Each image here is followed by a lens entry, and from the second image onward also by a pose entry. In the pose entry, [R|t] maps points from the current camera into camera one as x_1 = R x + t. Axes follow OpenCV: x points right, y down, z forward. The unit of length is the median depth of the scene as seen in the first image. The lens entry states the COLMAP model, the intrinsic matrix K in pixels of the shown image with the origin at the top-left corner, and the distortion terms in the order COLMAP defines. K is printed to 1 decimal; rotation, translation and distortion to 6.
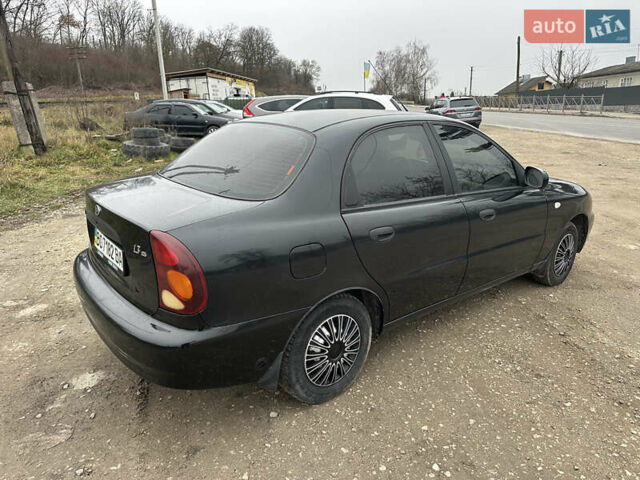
lens RADIAL K [[447.8, 0, 324.6], [0, 447.8, 242.4], [0, 0, 1]] dist [0.019298, -0.027582]
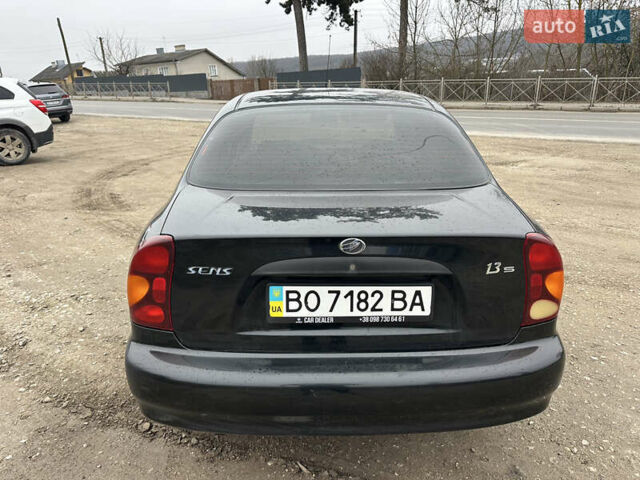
lens RADIAL K [[447.8, 0, 323.5], [0, 447.8, 236.8], [0, 0, 1]] dist [0.019298, -0.027582]
pose [[0.609731, -0.247491, 0.752978, -0.184885], [0.236558, 0.963525, 0.125139, -0.031967], [-0.756484, 0.101822, 0.646037, 0.115107]]
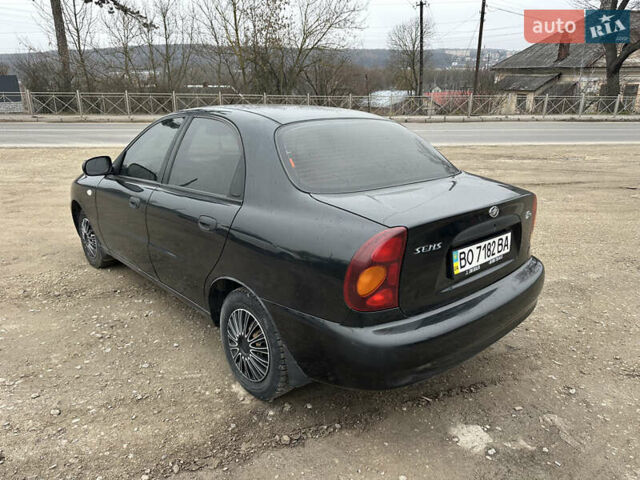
lens RADIAL K [[447.8, 0, 319.0], [0, 447.8, 240.7], [0, 0, 1]] dist [0.019298, -0.027582]
pose [[-0.050247, -0.290140, 0.955664, -0.258765], [0.287522, 0.912161, 0.292050, -0.073090], [-0.956455, 0.289449, 0.037588, 0.245847]]
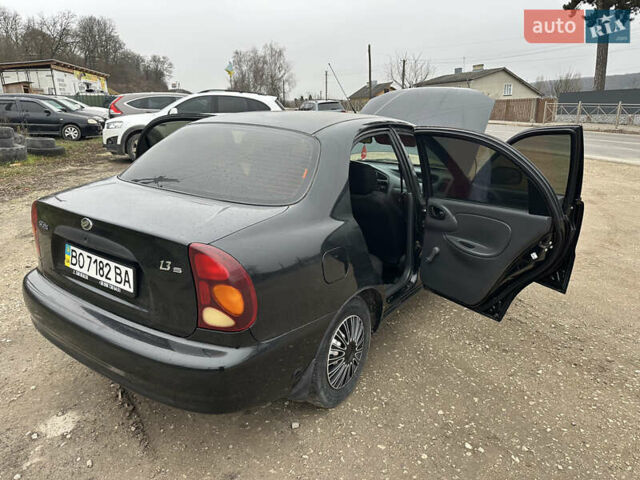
lens RADIAL K [[447.8, 0, 318.7], [0, 447.8, 243.8], [0, 0, 1]] dist [0.019298, -0.027582]
pose [[0.958316, -0.062823, 0.278716, -0.059487], [0.062358, 0.997998, 0.010543, -0.002908], [-0.278821, 0.007276, 0.960316, 0.009772]]
